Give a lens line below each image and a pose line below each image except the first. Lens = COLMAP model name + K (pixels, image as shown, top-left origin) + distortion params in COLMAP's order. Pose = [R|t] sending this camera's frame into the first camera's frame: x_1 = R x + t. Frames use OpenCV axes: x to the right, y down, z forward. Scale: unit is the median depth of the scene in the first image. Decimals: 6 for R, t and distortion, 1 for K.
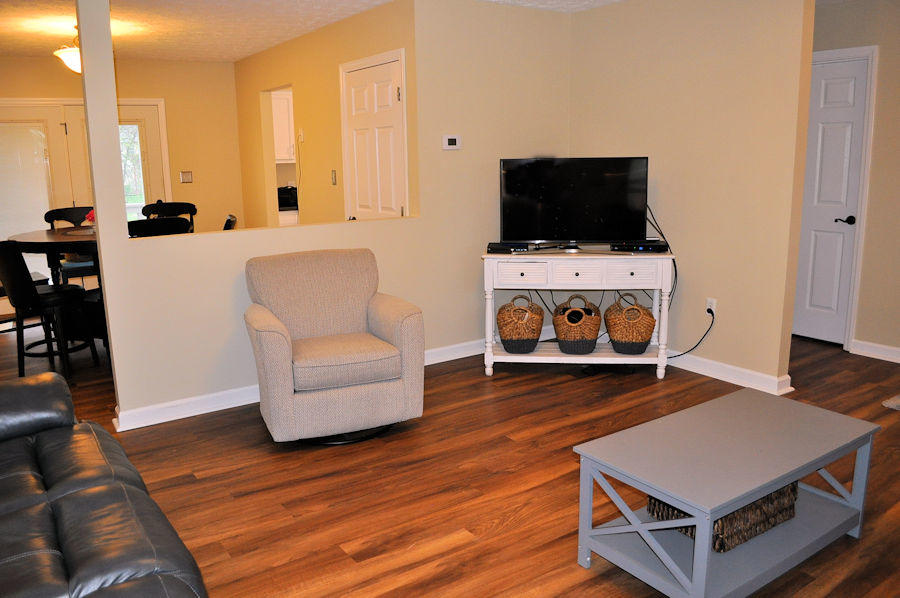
lens RADIAL K [[698.4, 0, 451.7], [0, 698.4, 298.5], [0, 0, 1]] dist [-0.081995, -0.001402]
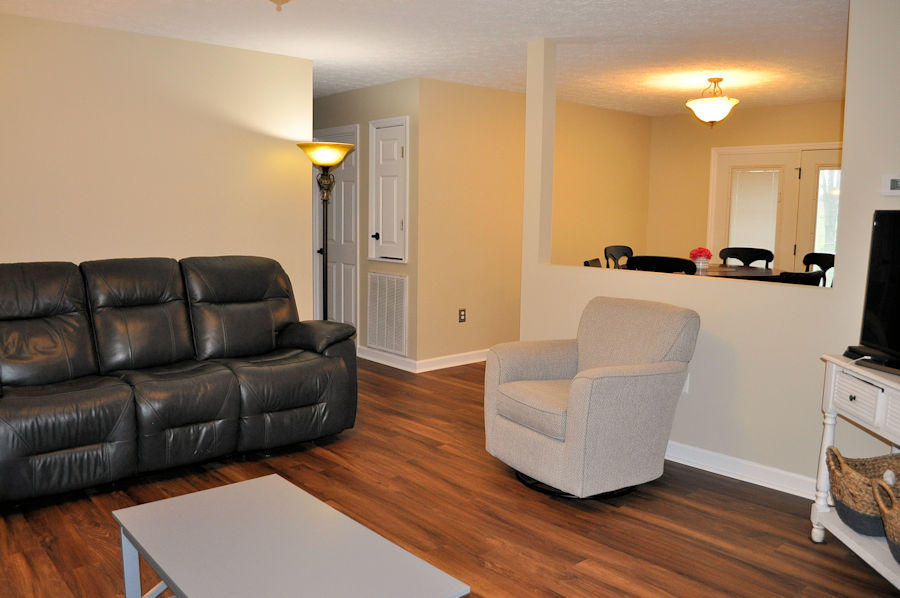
lens RADIAL K [[740.2, 0, 453.3], [0, 740.2, 294.2], [0, 0, 1]] dist [-0.081846, 0.009811]
pose [[0.125776, 0.134557, -0.982891, 0.891309], [-0.217688, 0.970356, 0.104985, -0.152037], [0.967880, 0.200759, 0.151339, 0.745256]]
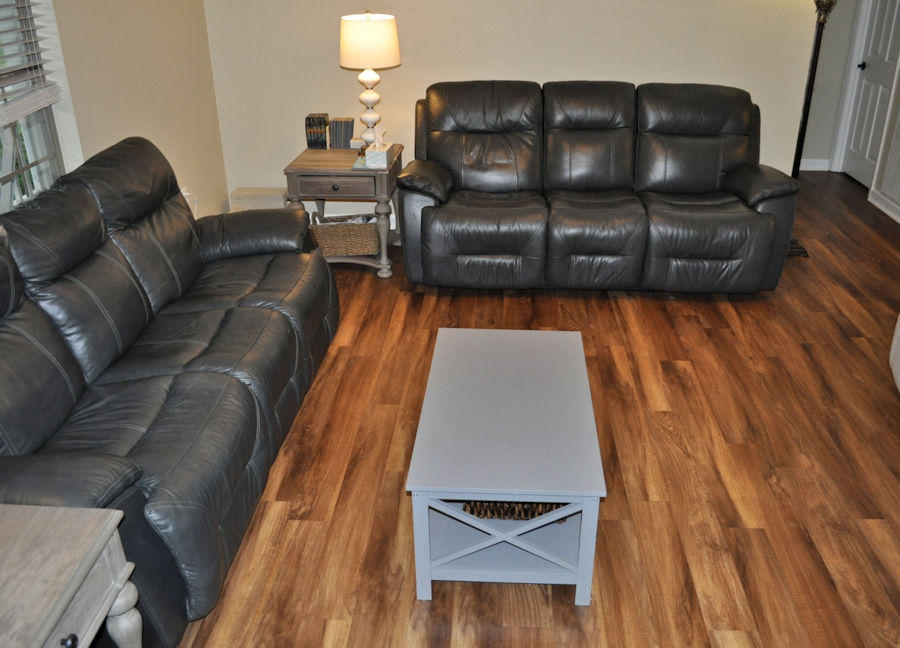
lens RADIAL K [[800.5, 0, 450.0], [0, 800.5, 324.0], [0, 0, 1]] dist [-0.075768, 0.009299]
pose [[-0.608224, 0.365222, -0.704752, 0.885211], [-0.144088, 0.822309, 0.550496, -0.350983], [0.780578, 0.436371, -0.447524, 1.018528]]
